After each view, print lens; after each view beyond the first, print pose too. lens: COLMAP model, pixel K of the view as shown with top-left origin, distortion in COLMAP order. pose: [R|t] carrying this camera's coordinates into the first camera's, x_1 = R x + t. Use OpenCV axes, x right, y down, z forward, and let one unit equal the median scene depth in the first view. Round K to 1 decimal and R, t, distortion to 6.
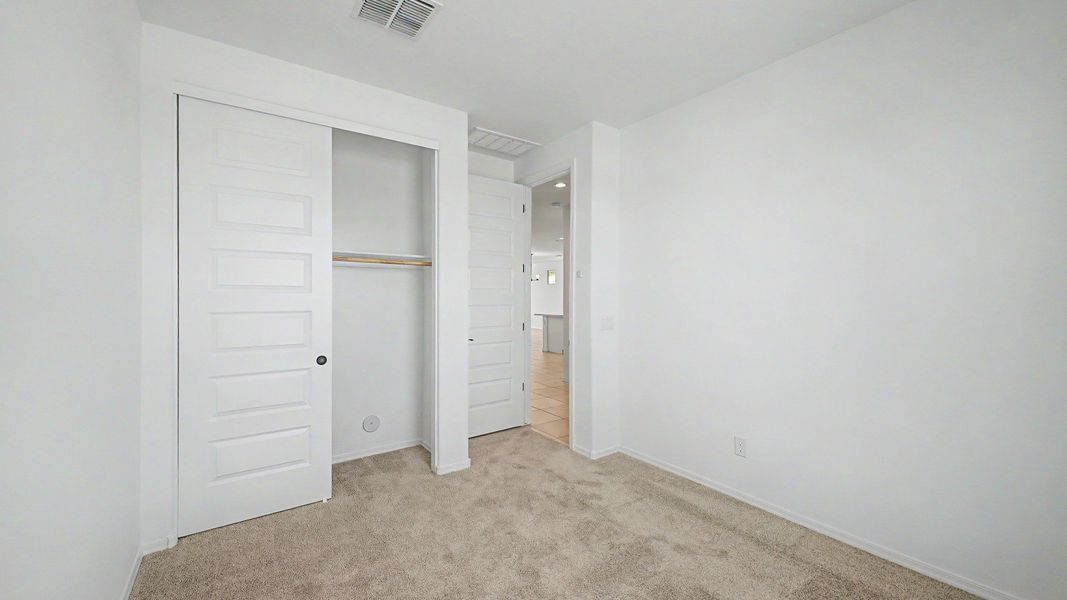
lens RADIAL K [[417.5, 0, 539.8], [0, 417.5, 296.7], [0, 0, 1]] dist [0.009837, -0.000869]
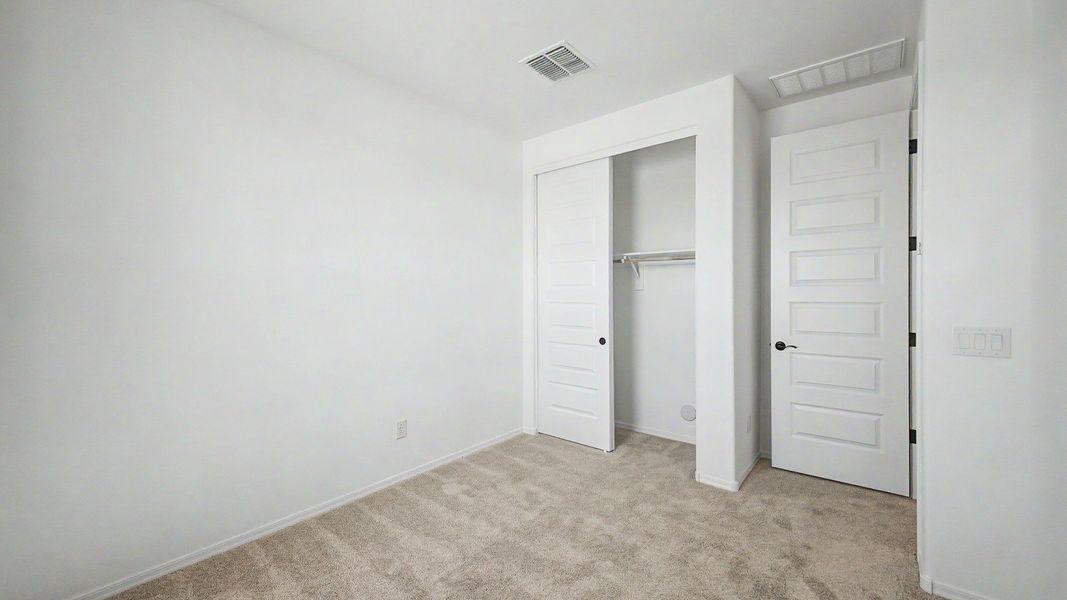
lens RADIAL K [[417.5, 0, 539.8], [0, 417.5, 296.7], [0, 0, 1]] dist [0.009837, -0.000869]
pose [[0.253682, 0.006025, -0.967269, 0.574133], [0.002468, 0.999973, 0.006876, 0.004795], [0.967284, -0.004132, 0.253661, 0.417138]]
